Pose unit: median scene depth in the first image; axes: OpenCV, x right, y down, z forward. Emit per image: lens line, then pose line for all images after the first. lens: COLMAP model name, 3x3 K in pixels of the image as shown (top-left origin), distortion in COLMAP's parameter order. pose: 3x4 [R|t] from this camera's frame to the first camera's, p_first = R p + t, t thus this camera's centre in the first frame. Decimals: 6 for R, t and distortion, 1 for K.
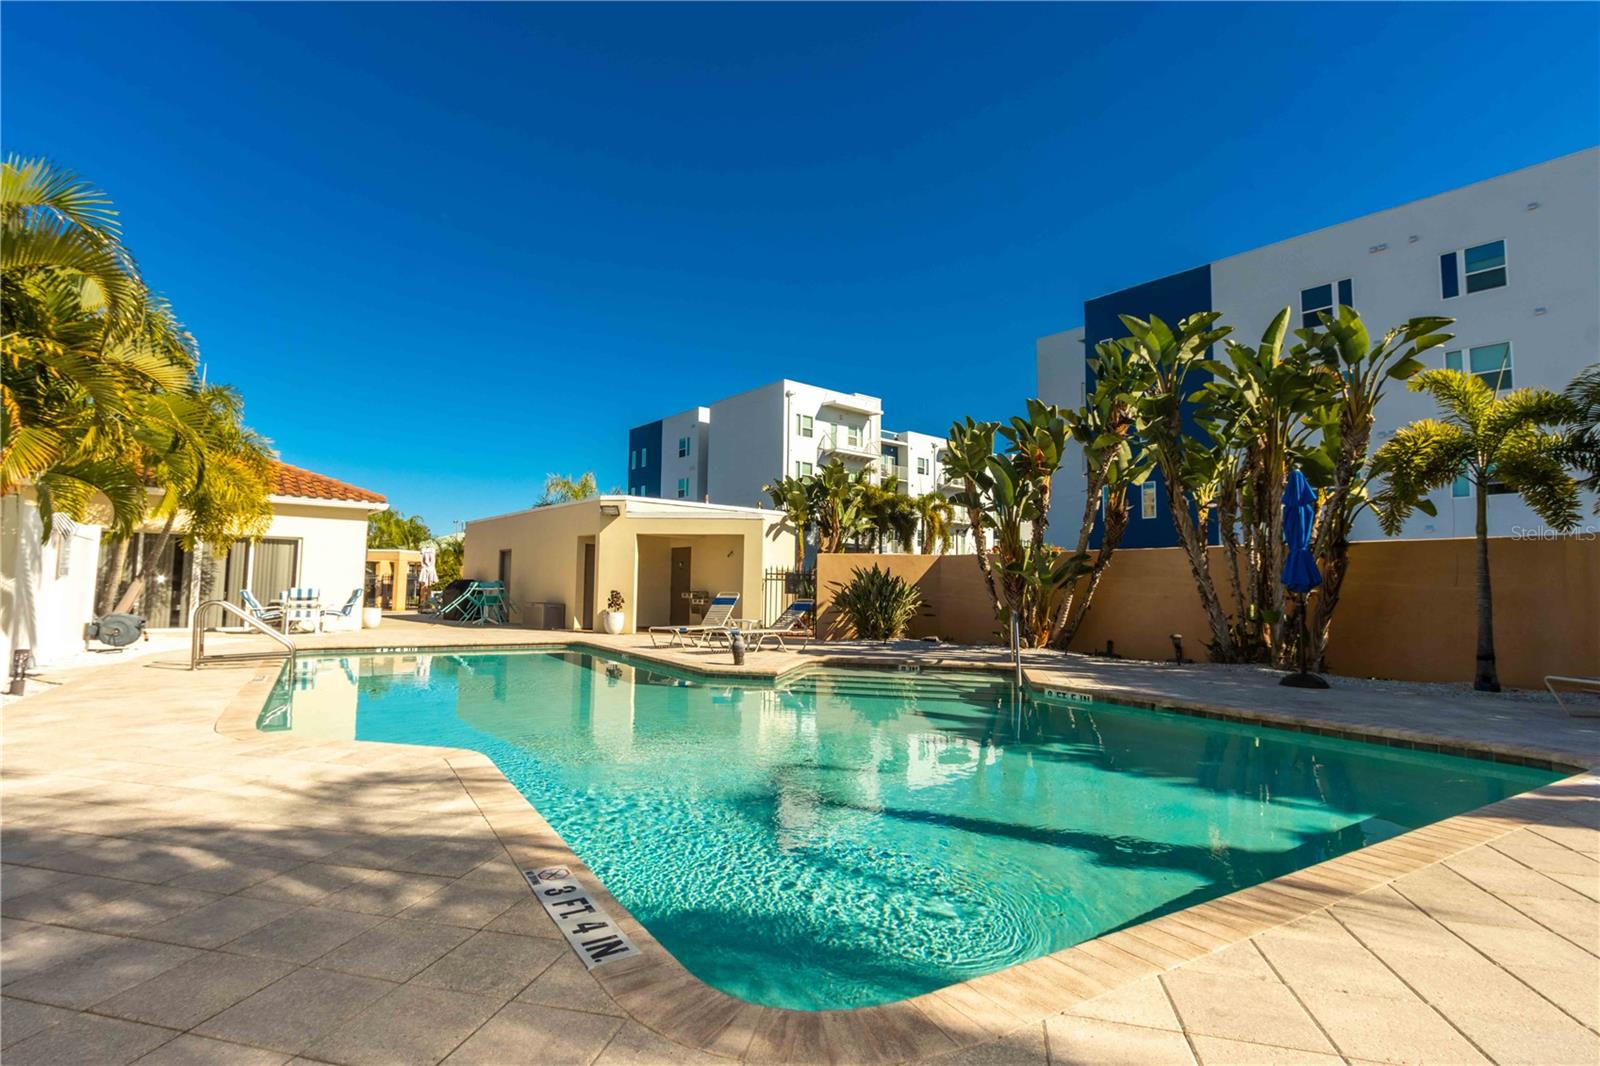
lens RADIAL K [[751.5, 0, 758.7], [0, 751.5, 527.3], [0, 0, 1]] dist [0.023823, -0.000544]
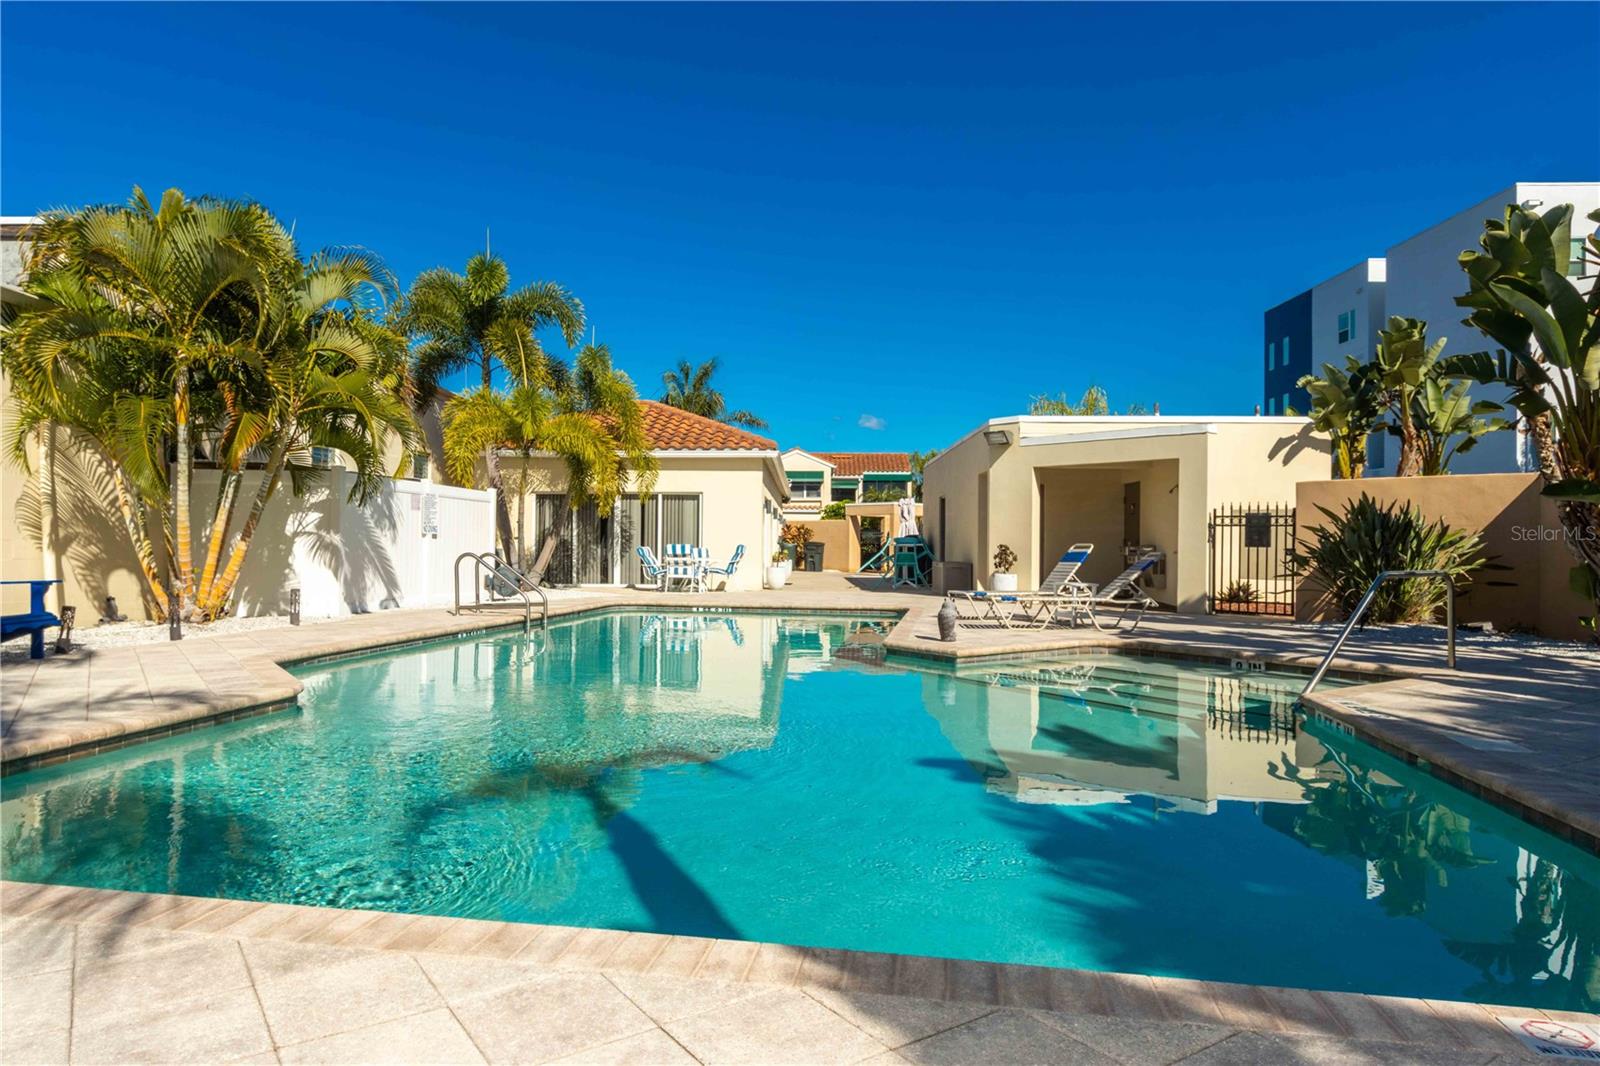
lens RADIAL K [[983.4, 0, 764.7], [0, 983.4, 538.9], [0, 0, 1]] dist [0.004191, 0.001247]
pose [[0.765651, -0.013547, -0.643114, 0.267085], [0.058833, 0.997063, 0.049040, 0.017095], [0.640560, -0.075384, 0.764199, 0.106035]]
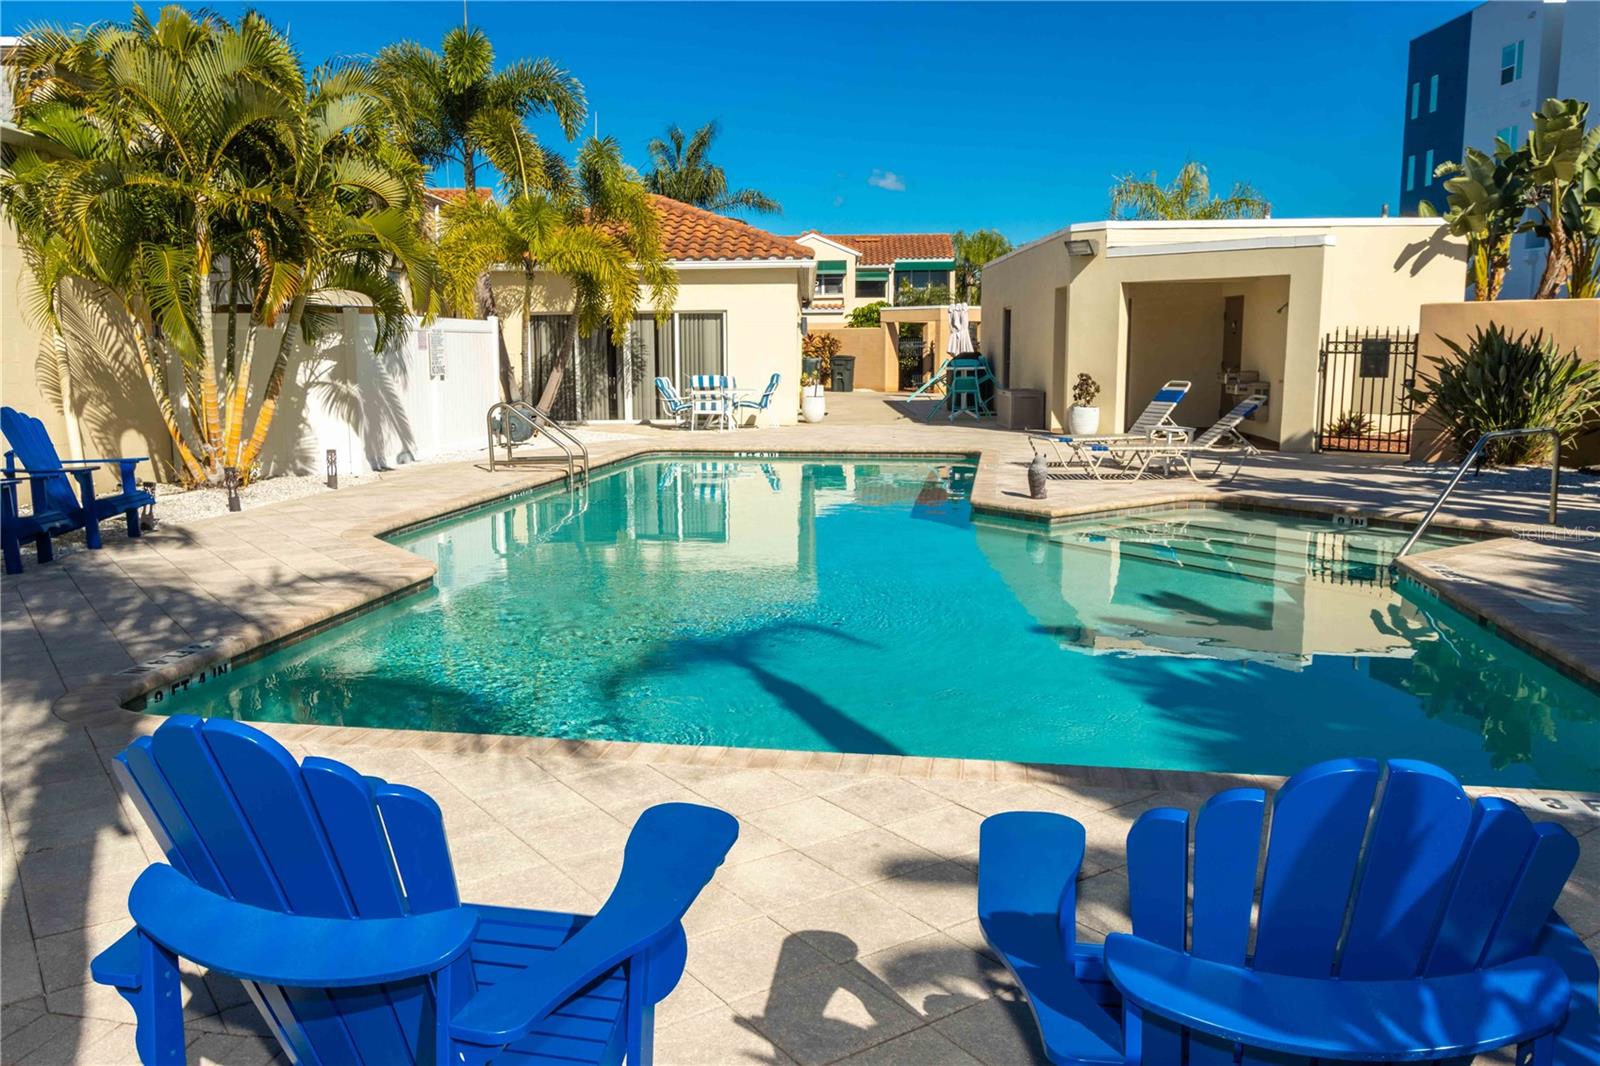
lens RADIAL K [[1234.8, 0, 762.3], [0, 1234.8, 534.4], [0, 0, 1]] dist [-0.002671, 0.000692]
pose [[0.766694, 0.075591, -0.637548, 0.300006], [0.074180, 0.975963, 0.204922, -0.020903], [0.637713, -0.204406, 0.742657, -0.001185]]
